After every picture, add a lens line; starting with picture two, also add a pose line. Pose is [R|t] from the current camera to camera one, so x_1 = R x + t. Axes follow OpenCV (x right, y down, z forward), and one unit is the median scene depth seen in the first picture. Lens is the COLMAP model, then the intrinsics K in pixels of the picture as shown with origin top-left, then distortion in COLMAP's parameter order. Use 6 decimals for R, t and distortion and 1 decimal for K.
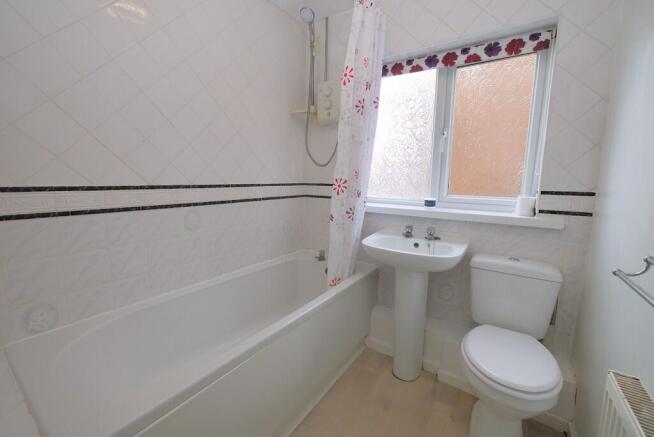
lens RADIAL K [[278.3, 0, 328.1], [0, 278.3, 215.6], [0, 0, 1]] dist [-0.001017, 0.000103]
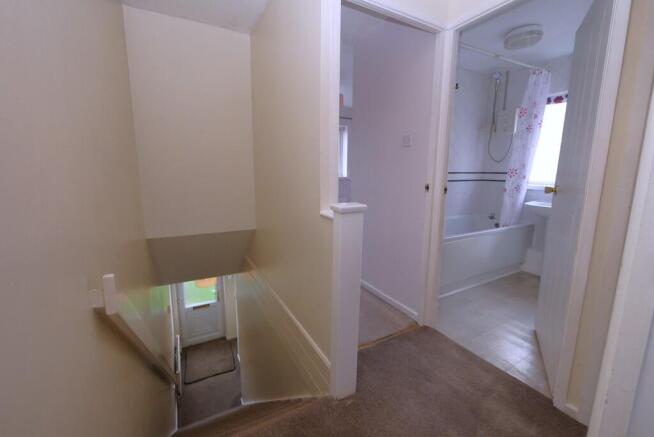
lens RADIAL K [[278.3, 0, 328.1], [0, 278.3, 215.6], [0, 0, 1]] dist [-0.001017, 0.000103]
pose [[0.898482, 0.061672, -0.434658, -0.201882], [-0.049817, 0.998011, 0.038628, 0.139603], [0.436176, -0.013054, 0.899767, -1.009622]]
